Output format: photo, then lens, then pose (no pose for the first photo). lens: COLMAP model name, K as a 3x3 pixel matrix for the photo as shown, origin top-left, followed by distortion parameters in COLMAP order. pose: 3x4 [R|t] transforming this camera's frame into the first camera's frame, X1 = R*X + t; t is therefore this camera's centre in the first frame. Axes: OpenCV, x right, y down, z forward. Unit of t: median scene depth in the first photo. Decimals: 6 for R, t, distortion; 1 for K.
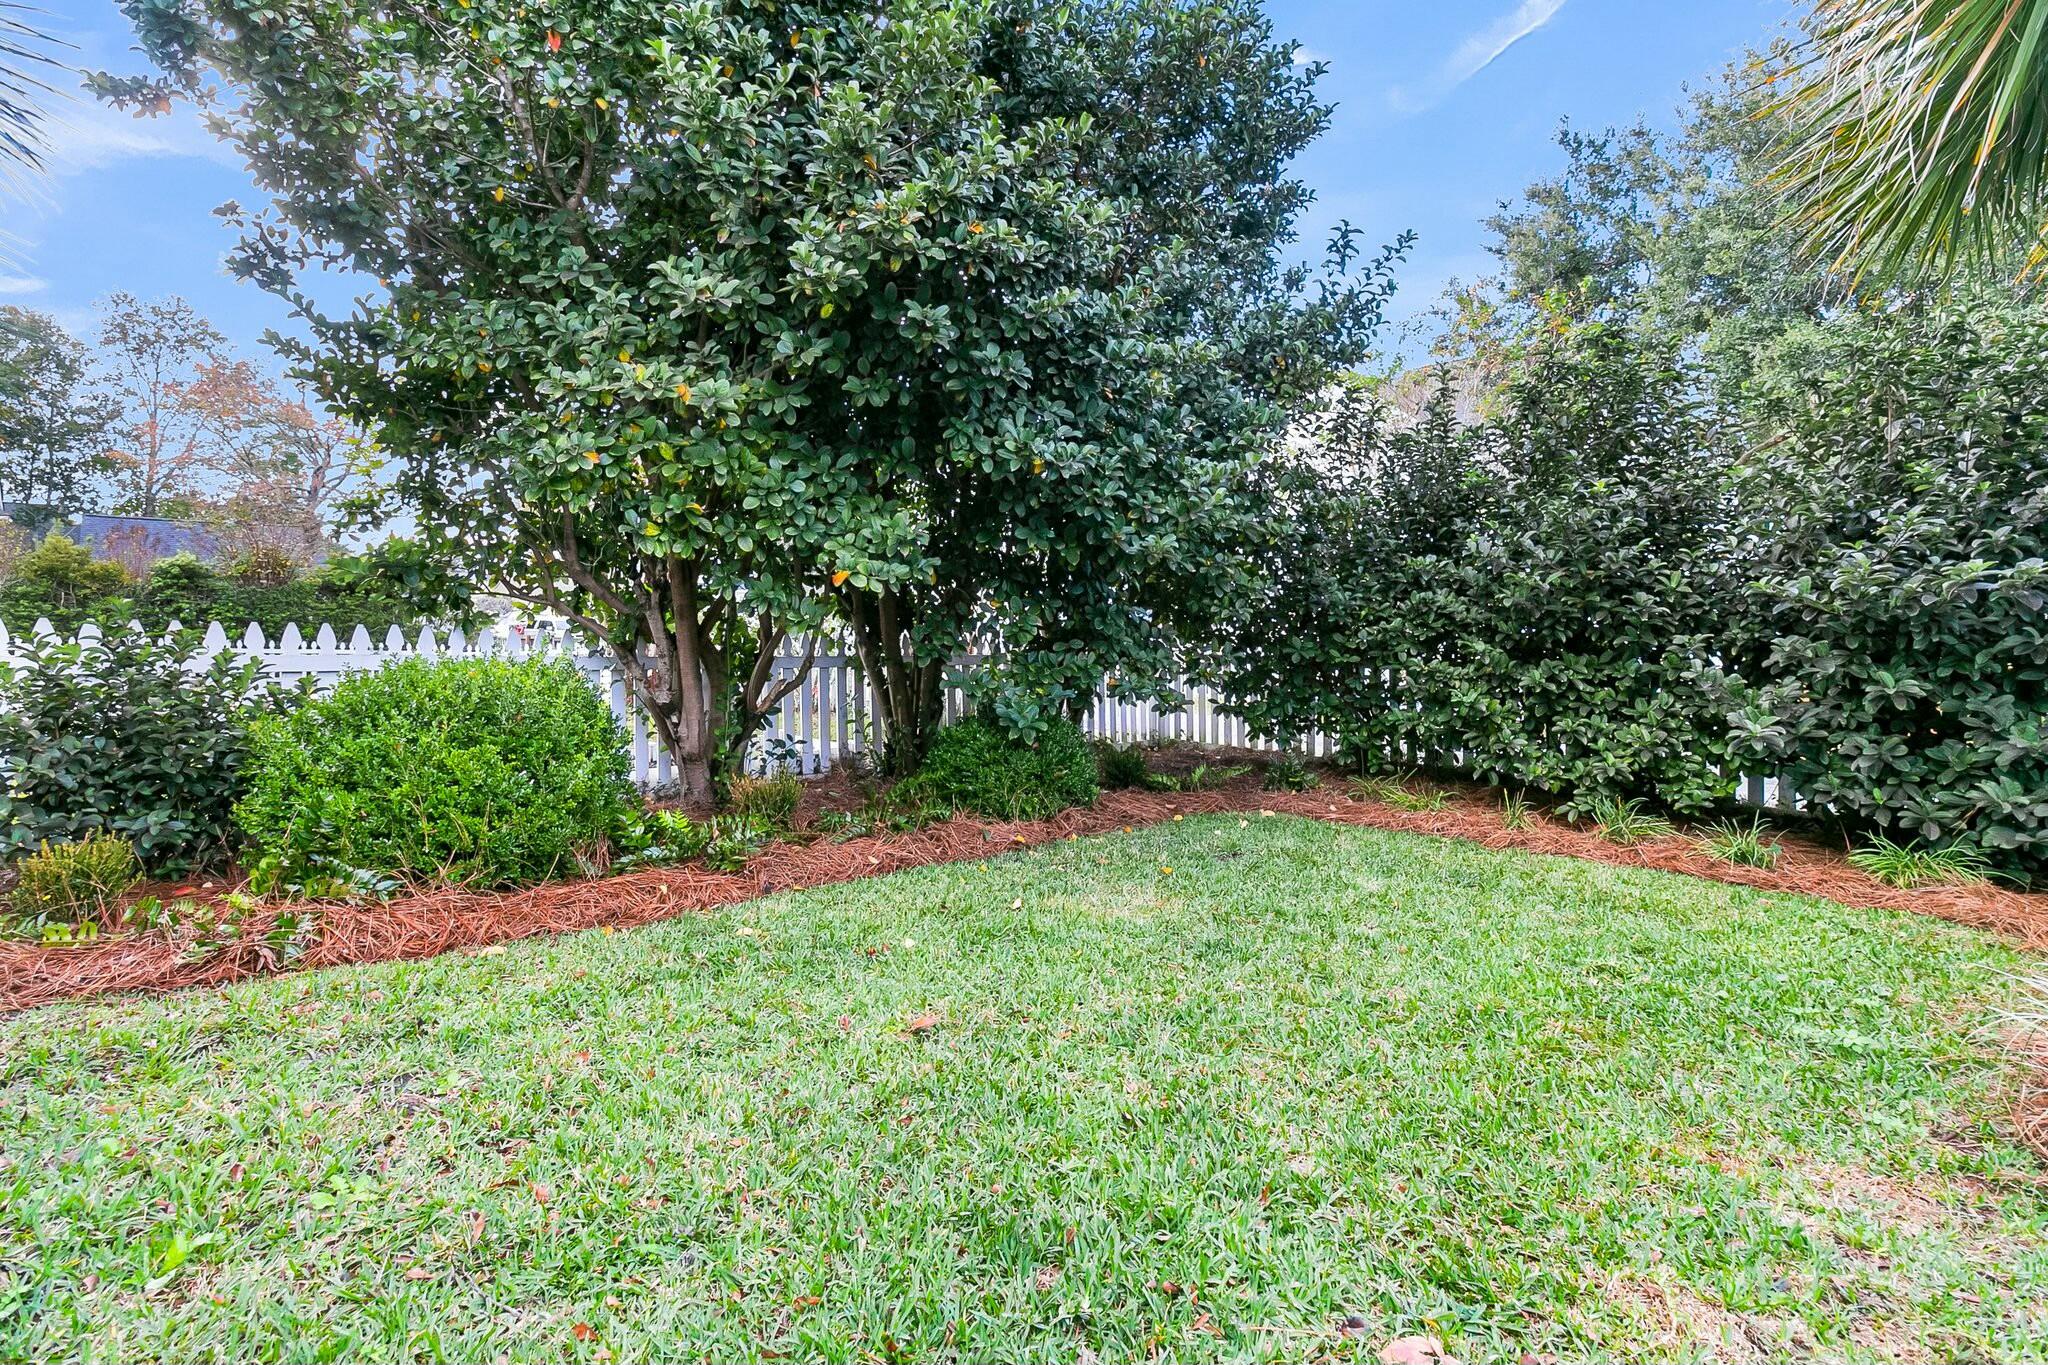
lens RADIAL K [[939.4, 0, 1023.1], [0, 939.4, 685.6], [0, 0, 1]] dist [-0.021220, 0.000635]
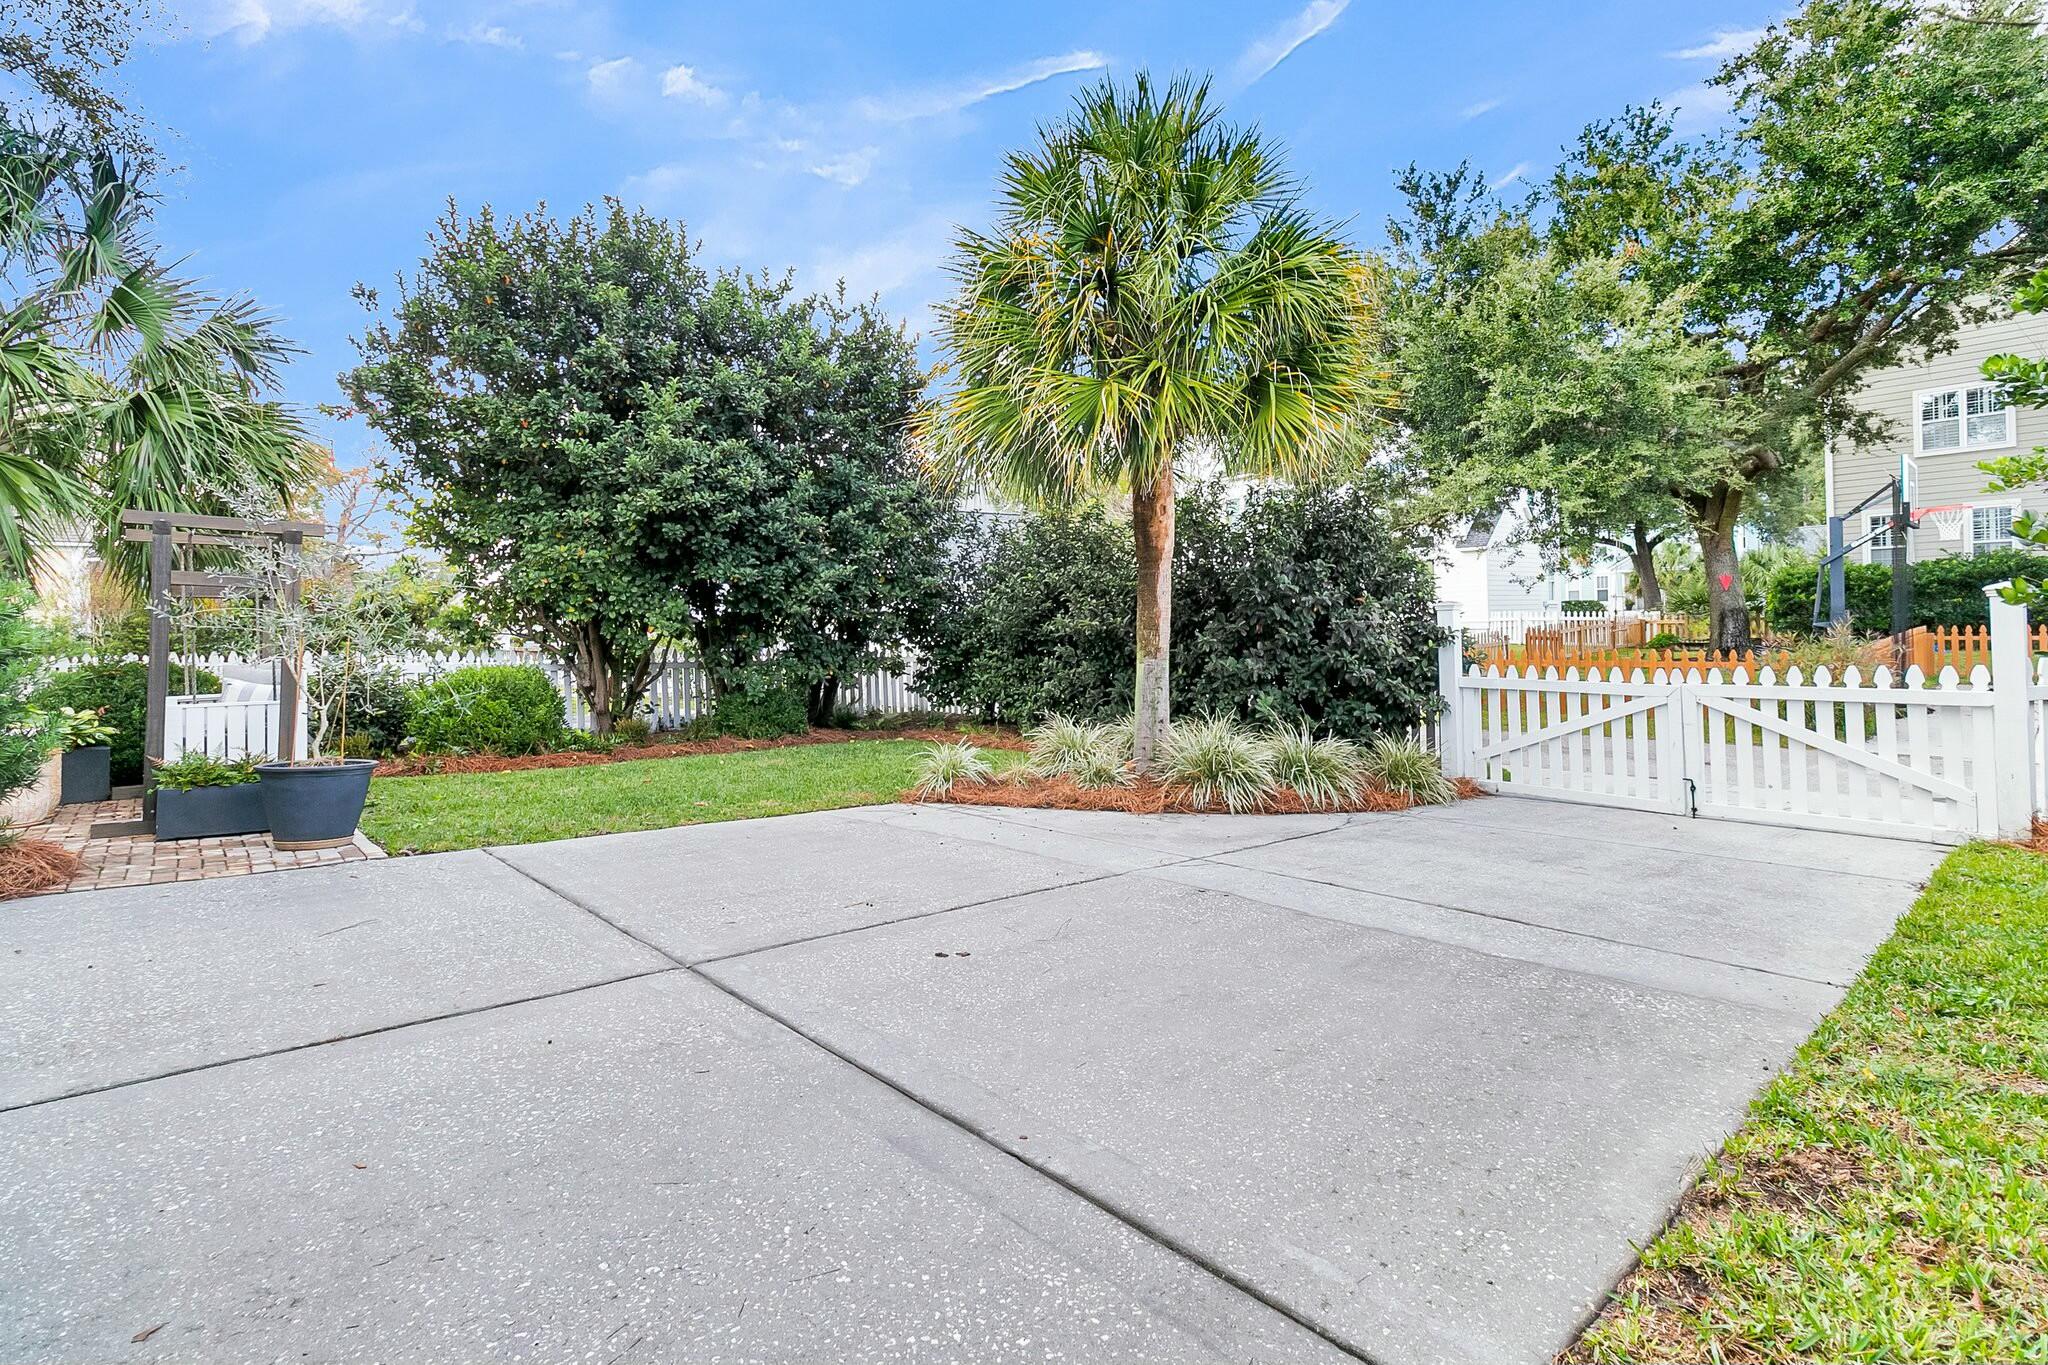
lens RADIAL K [[939.4, 0, 1026.2], [0, 939.4, 678.4], [0, 0, 1]] dist [-0.021220, 0.000635]
pose [[0.999883, -0.014967, 0.003241, 0.596953], [0.014994, 0.999851, -0.008510, 0.035299], [-0.003114, 0.008557, 0.999959, -1.094876]]
